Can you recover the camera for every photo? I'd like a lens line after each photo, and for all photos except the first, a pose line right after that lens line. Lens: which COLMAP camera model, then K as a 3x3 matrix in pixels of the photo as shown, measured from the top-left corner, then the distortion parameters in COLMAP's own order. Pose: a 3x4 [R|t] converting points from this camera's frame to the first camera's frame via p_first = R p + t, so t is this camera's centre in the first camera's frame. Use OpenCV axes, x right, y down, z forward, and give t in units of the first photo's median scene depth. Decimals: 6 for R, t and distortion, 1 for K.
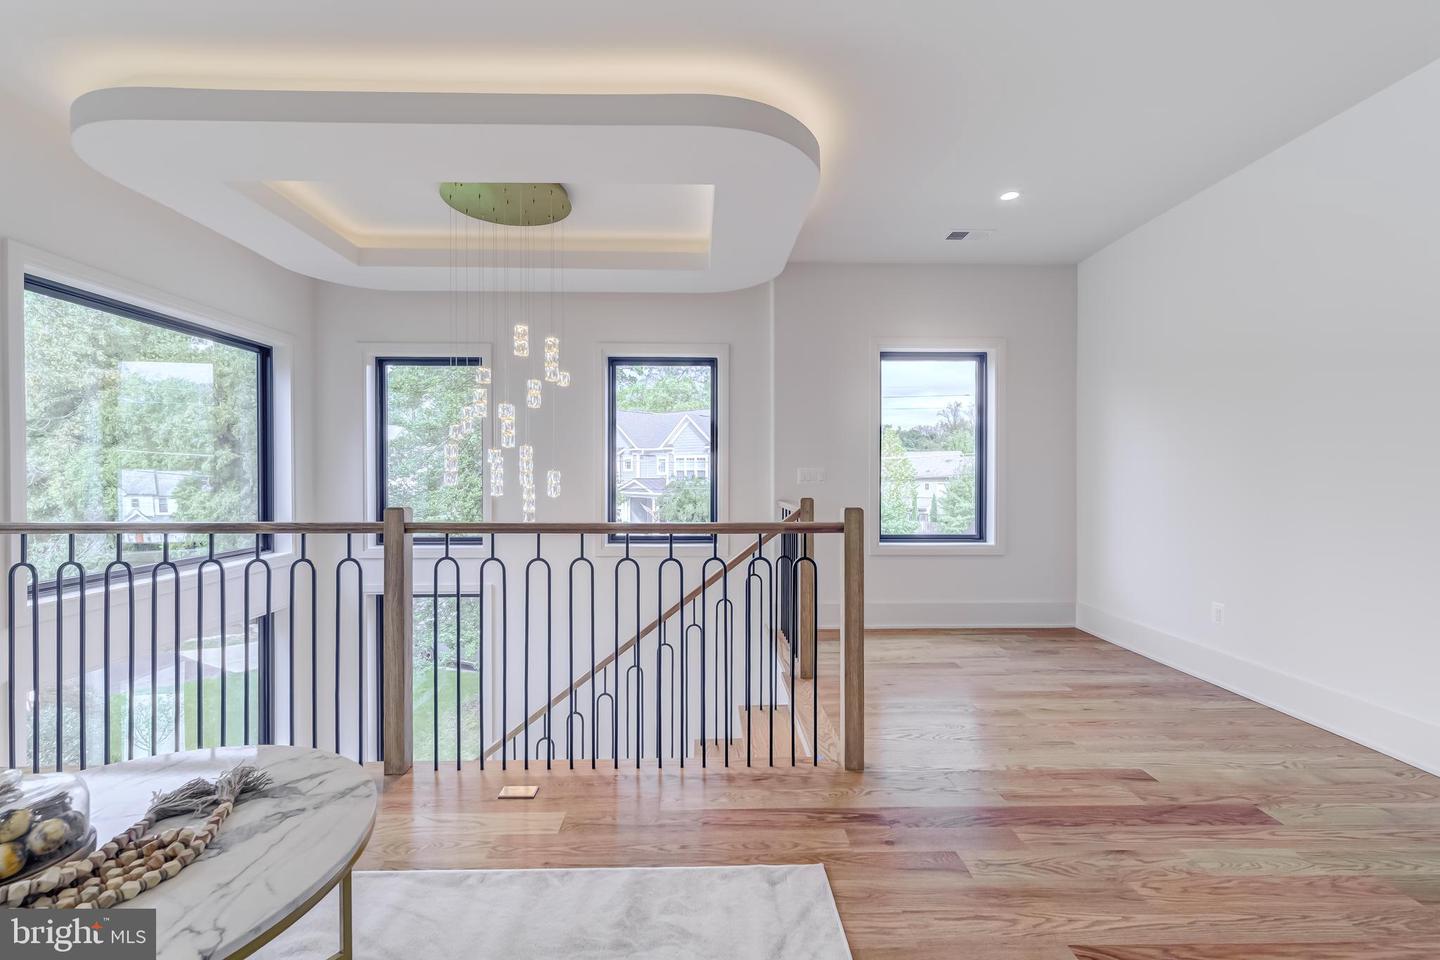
lens RADIAL K [[625.4, 0, 717.0], [0, 625.4, 474.2], [0, 0, 1]] dist [0.001343, 0.000462]
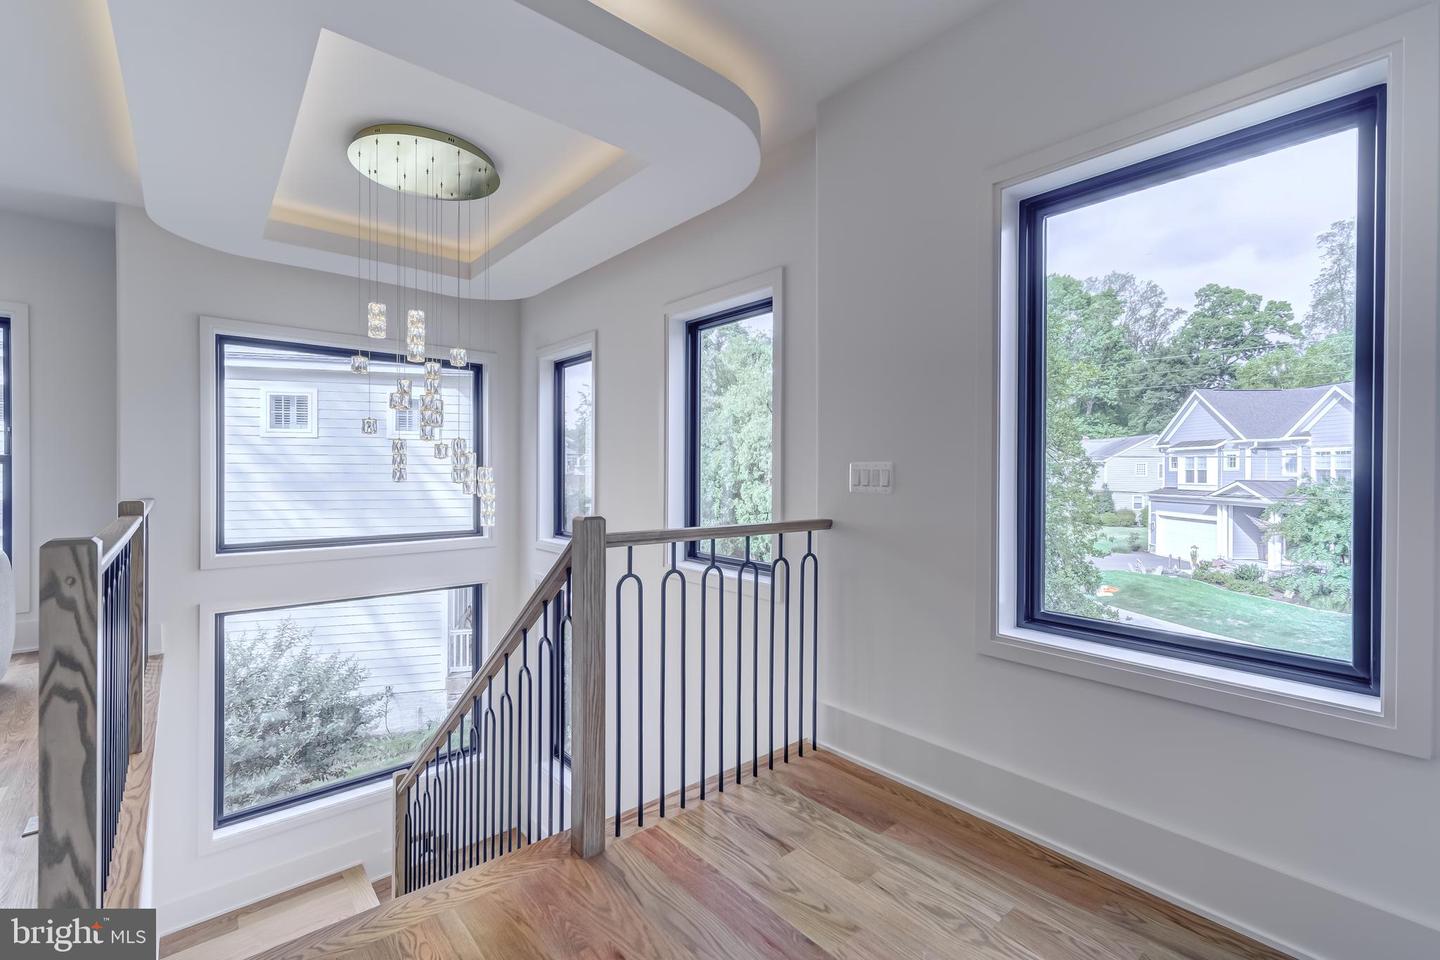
lens RADIAL K [[625.4, 0, 717.0], [0, 625.4, 474.2], [0, 0, 1]] dist [0.001343, 0.000462]
pose [[0.633043, 0.006793, -0.774087, 0.881472], [-0.005581, 0.999976, 0.004211, -0.001738], [0.774096, 0.001655, 0.633066, 1.040926]]
